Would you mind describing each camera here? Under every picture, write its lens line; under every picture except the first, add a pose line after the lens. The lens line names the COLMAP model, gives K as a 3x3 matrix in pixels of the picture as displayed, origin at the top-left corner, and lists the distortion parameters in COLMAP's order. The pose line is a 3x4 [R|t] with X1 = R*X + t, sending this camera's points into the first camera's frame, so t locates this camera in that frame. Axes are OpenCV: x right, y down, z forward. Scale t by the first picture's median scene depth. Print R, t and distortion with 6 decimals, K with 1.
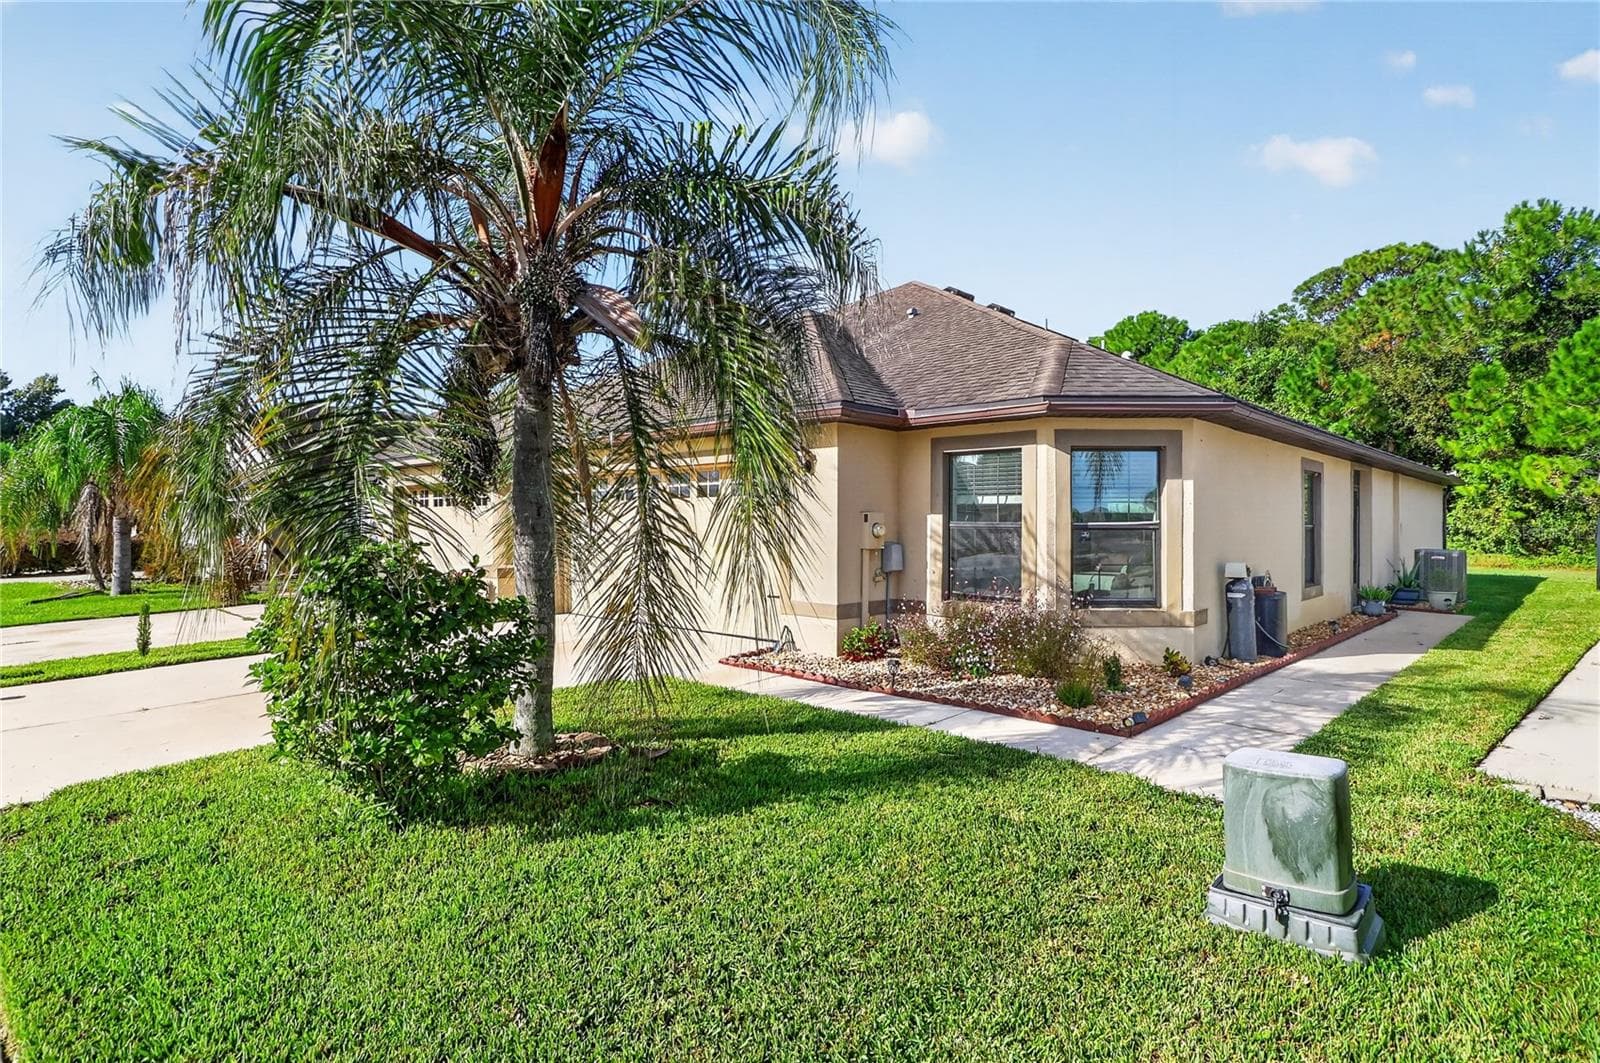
lens RADIAL K [[826.9, 0, 798.2], [0, 826.9, 519.4], [0, 0, 1]] dist [0.000593, -0.000265]
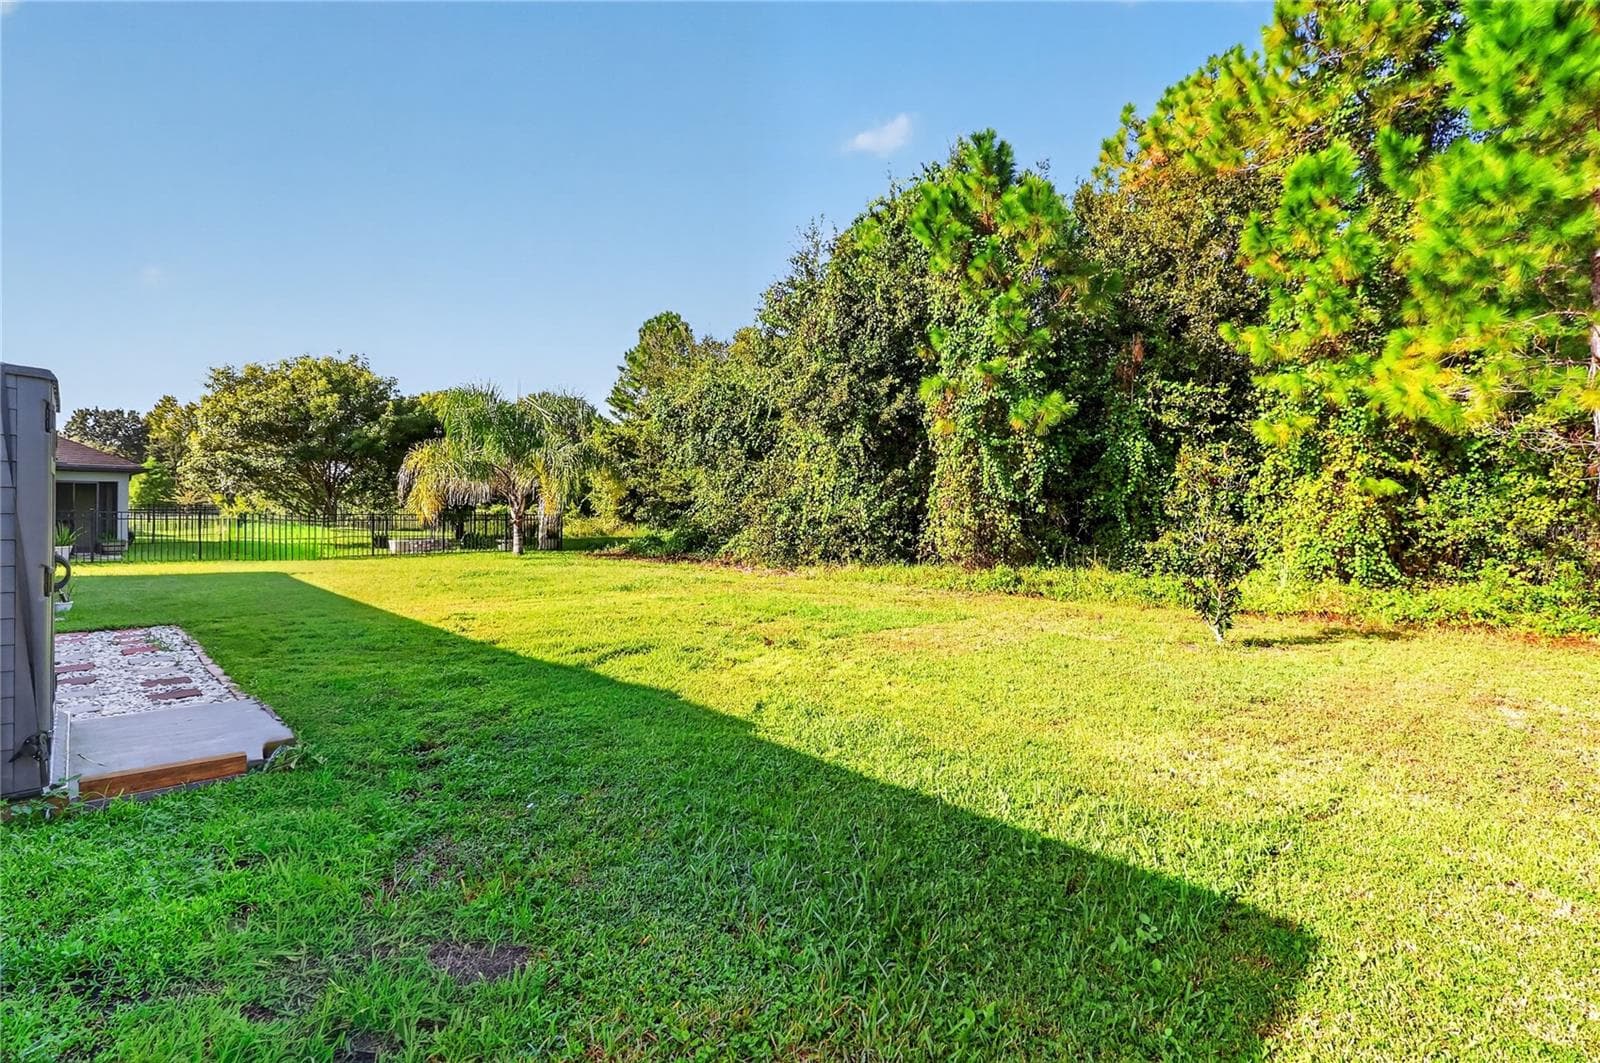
lens RADIAL K [[748.9, 0, 789.8], [0, 748.9, 510.9], [0, 0, 1]] dist [0.001945, 0.000408]
pose [[0.999656, -0.005863, -0.025546, 0.567609], [0.005963, 0.999975, 0.003807, 0.003912], [0.025523, -0.003958, 0.999666, 0.598843]]
